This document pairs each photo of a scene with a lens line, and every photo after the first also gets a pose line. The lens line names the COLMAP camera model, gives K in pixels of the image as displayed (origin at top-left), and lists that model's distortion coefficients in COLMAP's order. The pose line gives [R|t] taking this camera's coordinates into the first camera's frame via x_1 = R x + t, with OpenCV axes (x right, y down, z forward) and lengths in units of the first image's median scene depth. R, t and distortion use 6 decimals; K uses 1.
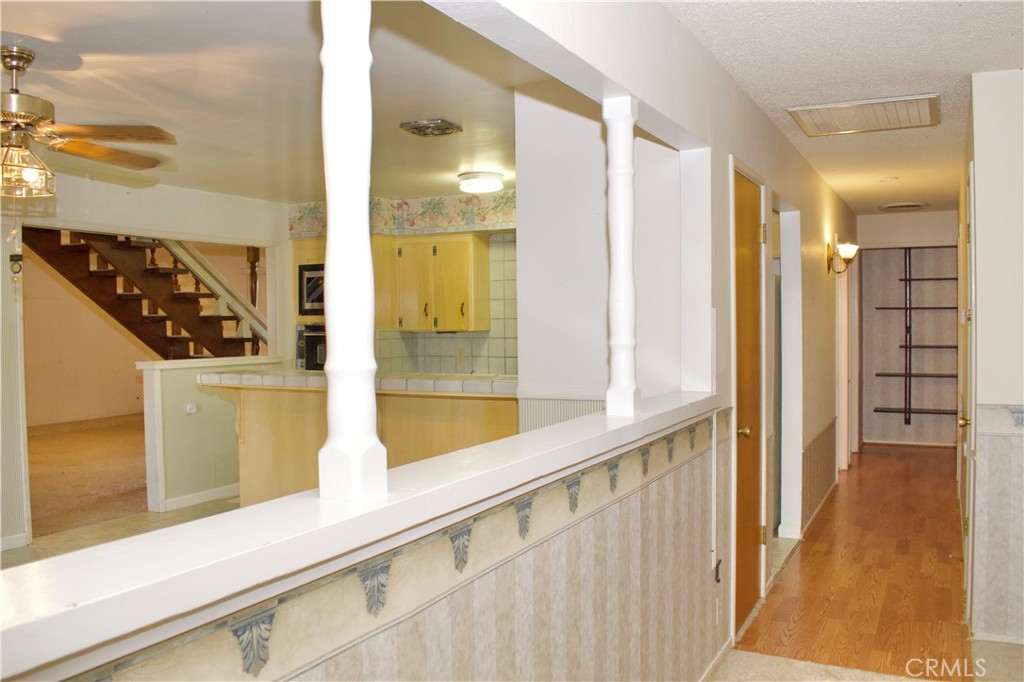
lens RADIAL K [[839.4, 0, 512.0], [0, 839.4, 341.0], [0, 0, 1]] dist [-0.083082, 0.016085]
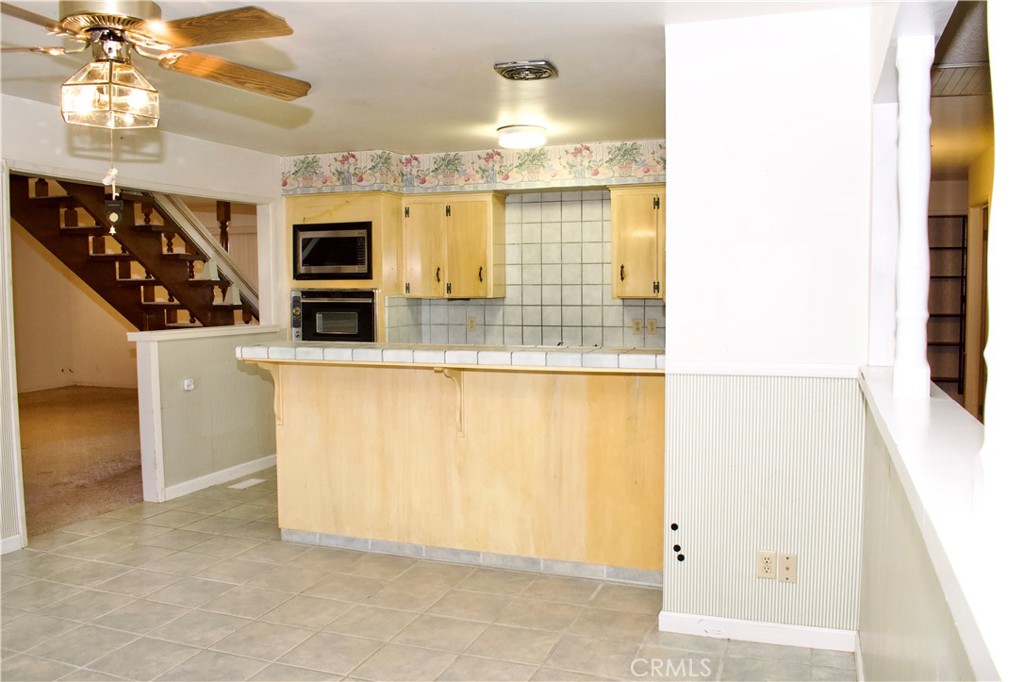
lens RADIAL K [[839.4, 0, 512.0], [0, 839.4, 341.0], [0, 0, 1]] dist [-0.083082, 0.016085]
pose [[0.991238, -0.003674, 0.132038, -0.148528], [-0.001655, 0.999189, 0.040227, -0.001456], [-0.132078, -0.040093, 0.990428, 0.070754]]
